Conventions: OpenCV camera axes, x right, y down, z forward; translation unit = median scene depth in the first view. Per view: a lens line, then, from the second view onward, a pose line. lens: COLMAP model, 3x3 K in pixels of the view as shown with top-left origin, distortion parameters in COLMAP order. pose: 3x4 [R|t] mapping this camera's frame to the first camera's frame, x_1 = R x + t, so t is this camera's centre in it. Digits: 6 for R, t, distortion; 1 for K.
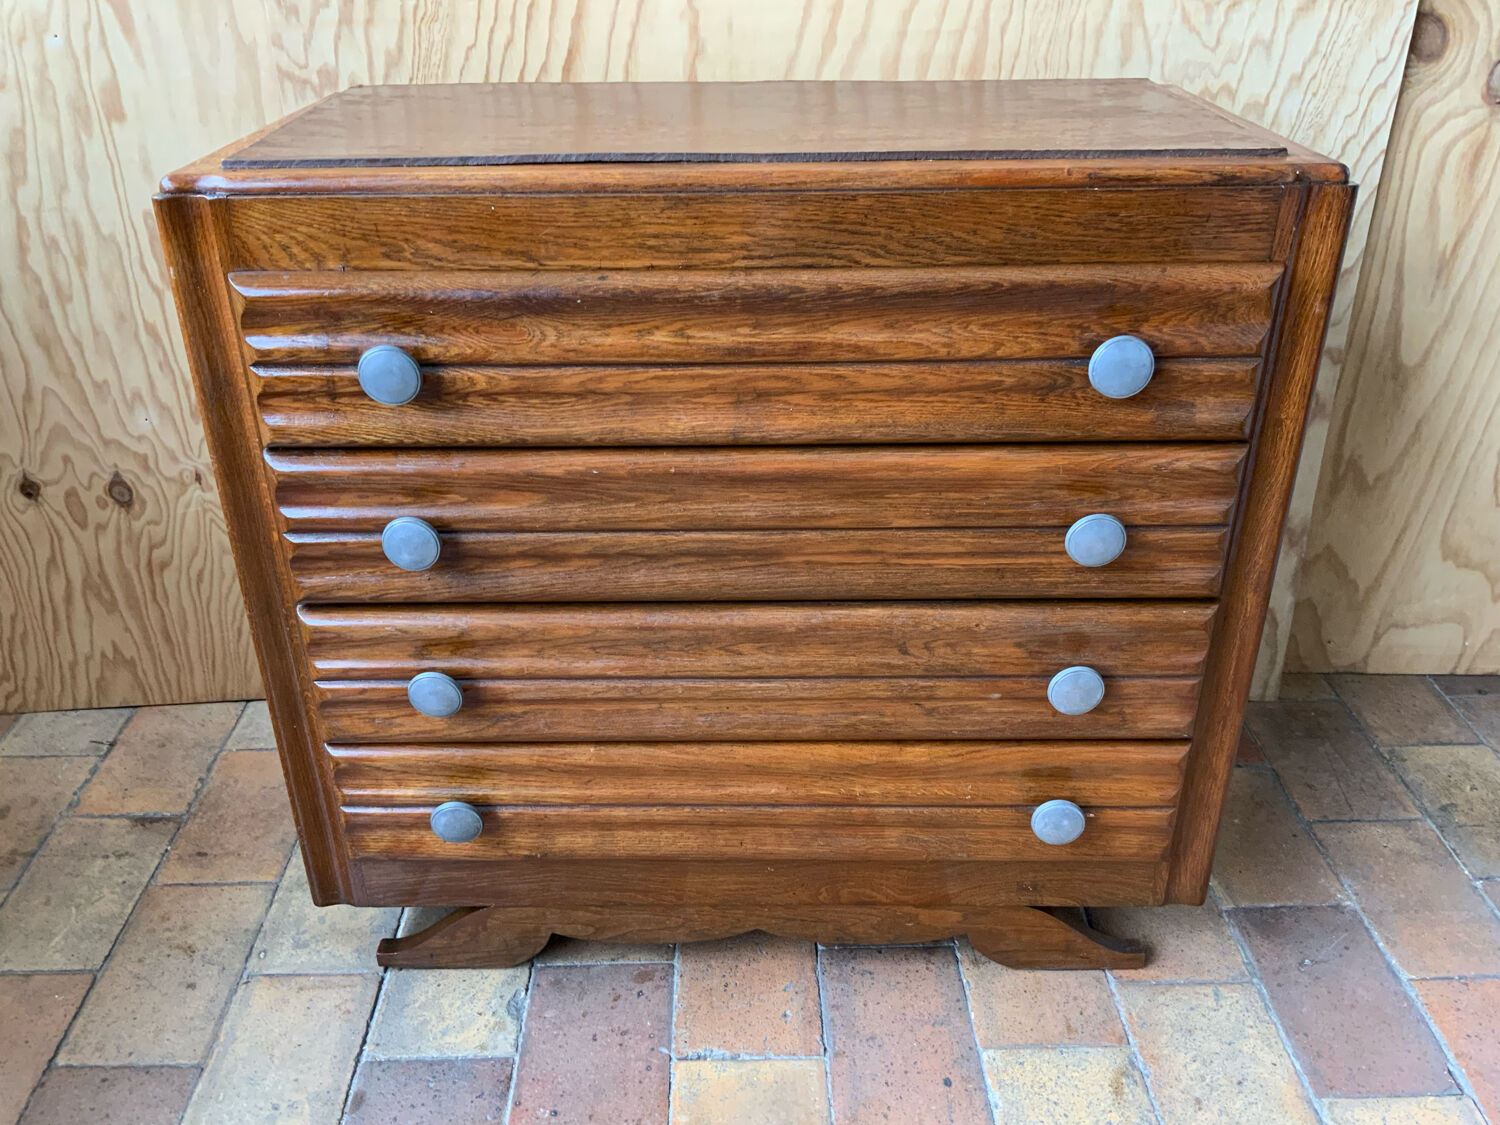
lens RADIAL K [[1242.2, 0, 750.0], [0, 1242.2, 562.5], [0, 0, 1]] dist [-0.004066, -0.008211]
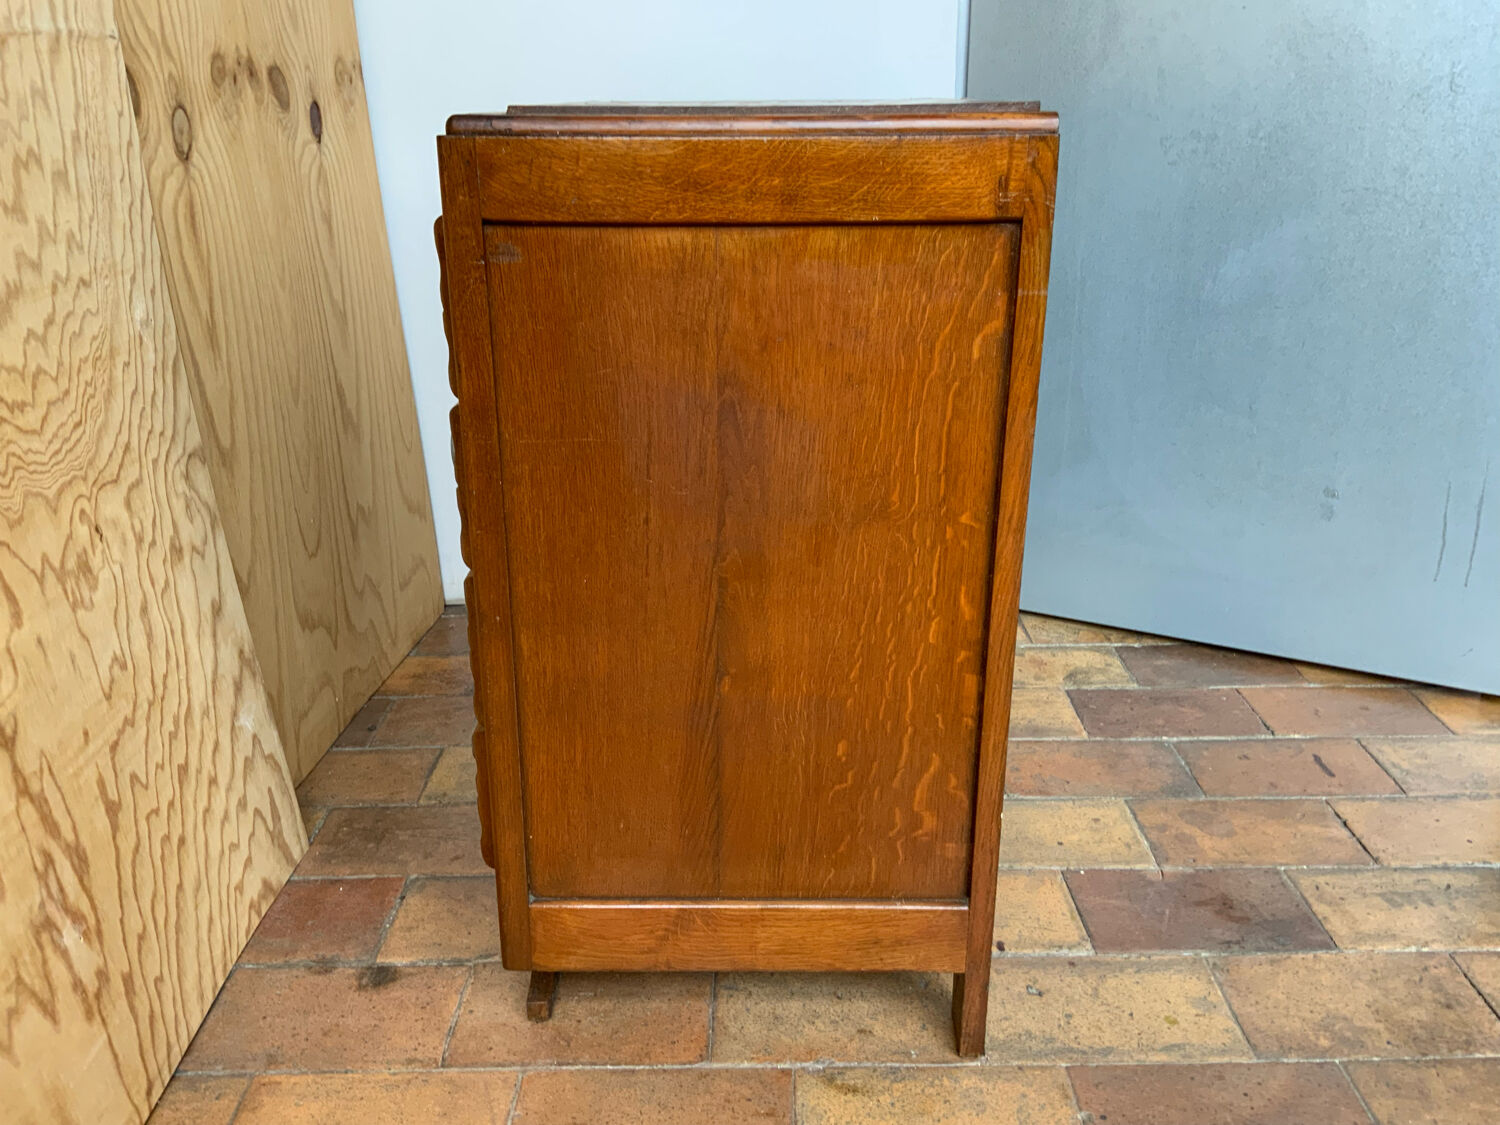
lens RADIAL K [[1238.6, 0, 731.4], [0, 1238.6, 562.6], [0, 0, 1]] dist [0.000157, -0.026377]
pose [[0.038596, -0.347018, 0.937064, -0.400693], [0.509610, 0.813481, 0.280262, -0.185299], [-0.859539, 0.466721, 0.208241, 0.632343]]
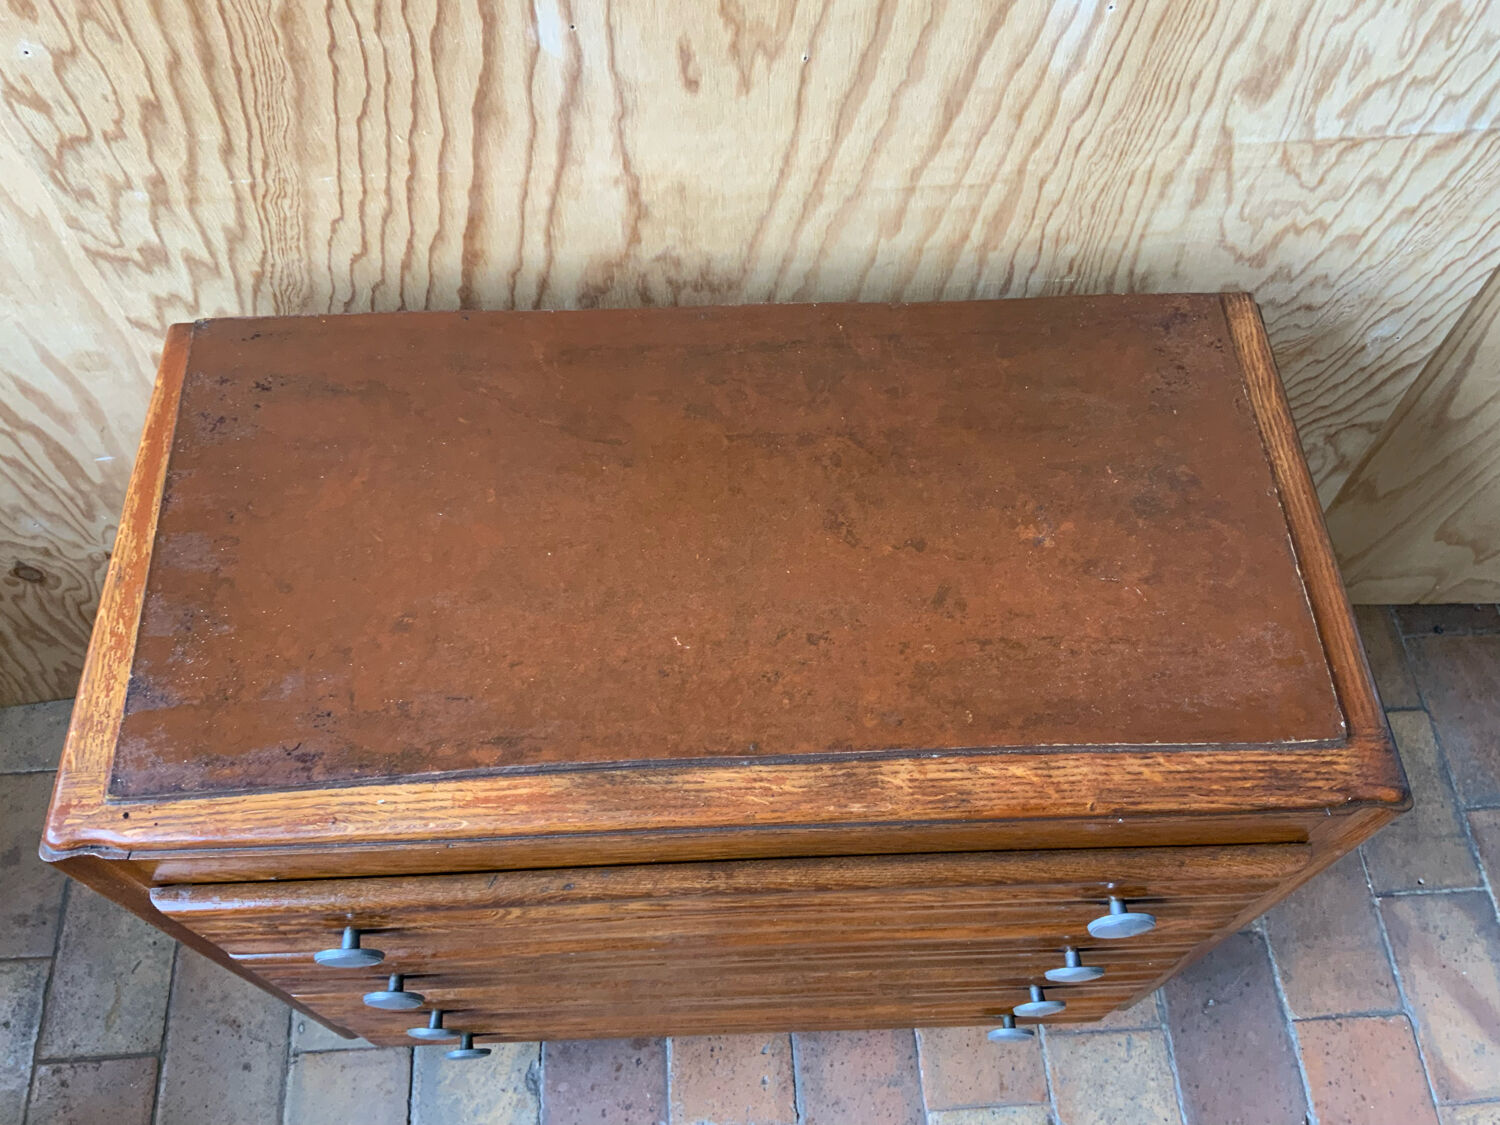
lens RADIAL K [[1244.0, 0, 750.0], [0, 1244.0, 562.5], [0, 0, 1]] dist [0.001827, -0.019391]
pose [[0.999089, -0.030744, 0.029600, -0.004248], [0.010446, 0.848640, 0.528868, -0.653922], [-0.041380, -0.528077, 0.848188, 0.249615]]
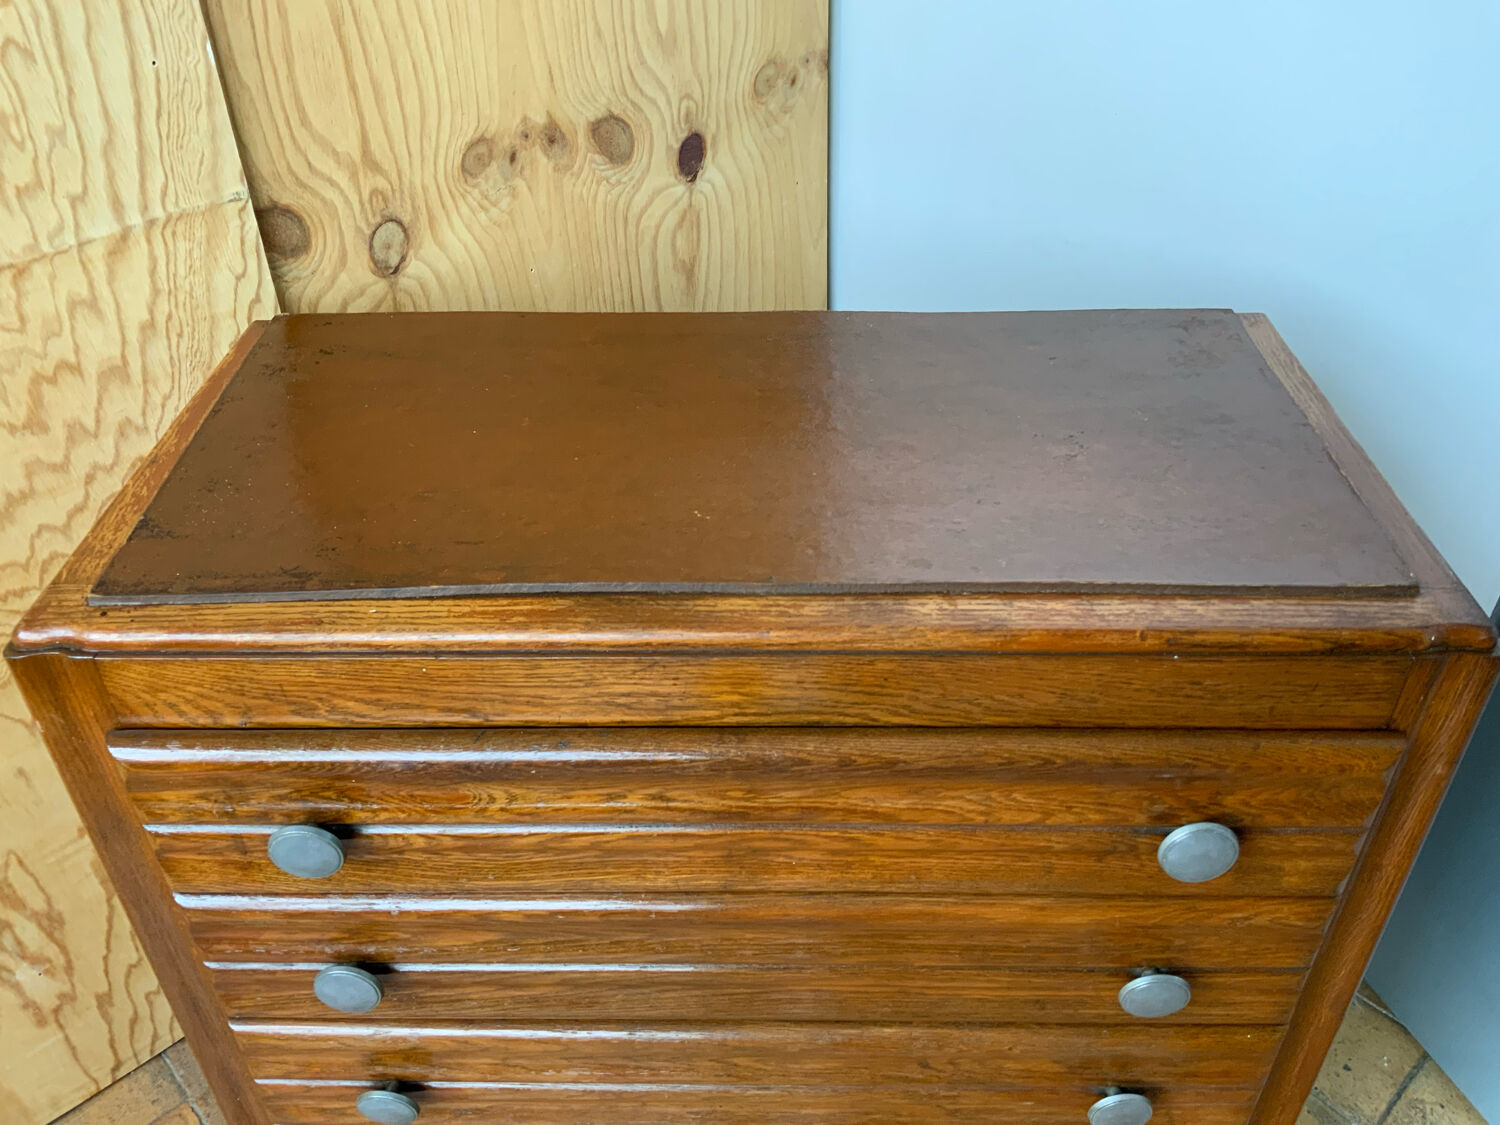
lens RADIAL K [[1244.6, 0, 750.0], [0, 1244.6, 562.5], [0, 0, 1]] dist [0.067934, -0.140660]
pose [[0.746760, -0.399386, 0.531828, 0.252422], [0.327341, 0.916777, 0.228839, -0.325525], [-0.578962, 0.003202, 0.815348, 0.123123]]
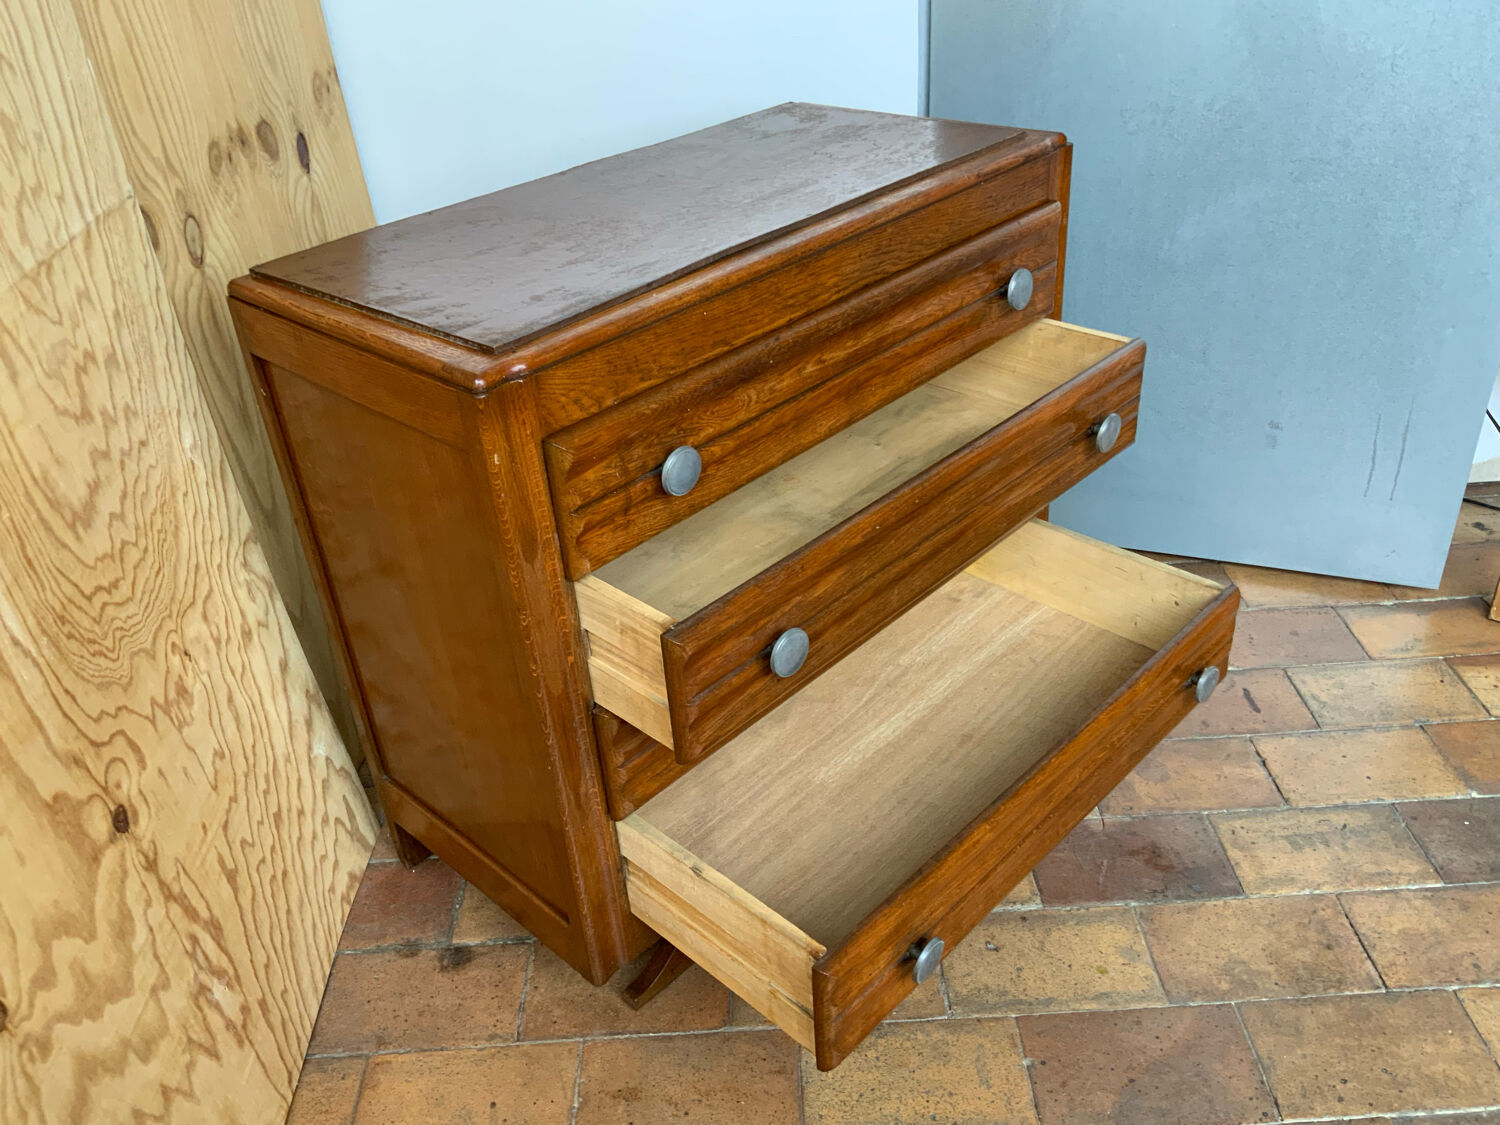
lens RADIAL K [[1228.3, 0, 729.6], [0, 1228.3, 563.8], [0, 0, 1]] dist [0.046824, -0.116354]
pose [[0.014209, -0.527342, 0.849534, -0.415561], [0.551722, 0.712710, 0.433182, -0.425164], [-0.833907, 0.462552, 0.301073, 0.476148]]
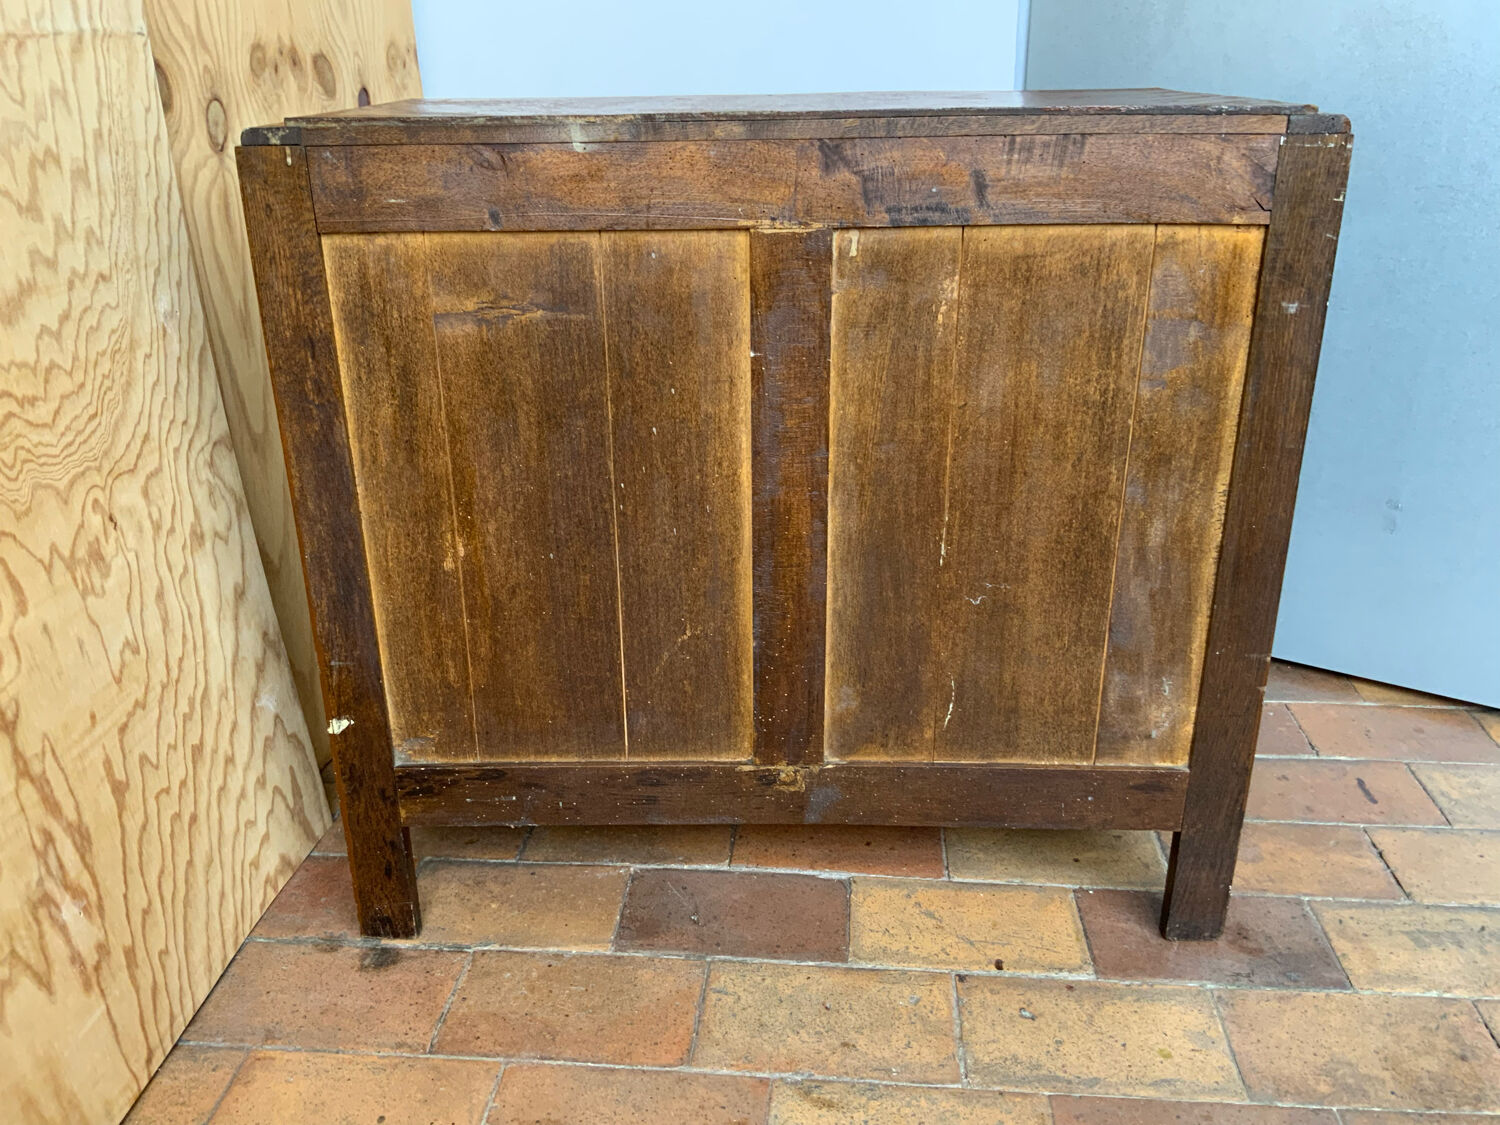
lens RADIAL K [[1238.6, 0, 731.4], [0, 1238.6, 562.6], [0, 0, 1]] dist [0.000157, -0.026377]
pose [[0.125731, -0.368844, 0.920948, -0.377617], [0.504571, 0.823053, 0.260751, -0.168970], [-0.854166, 0.431899, 0.289592, 0.558425]]
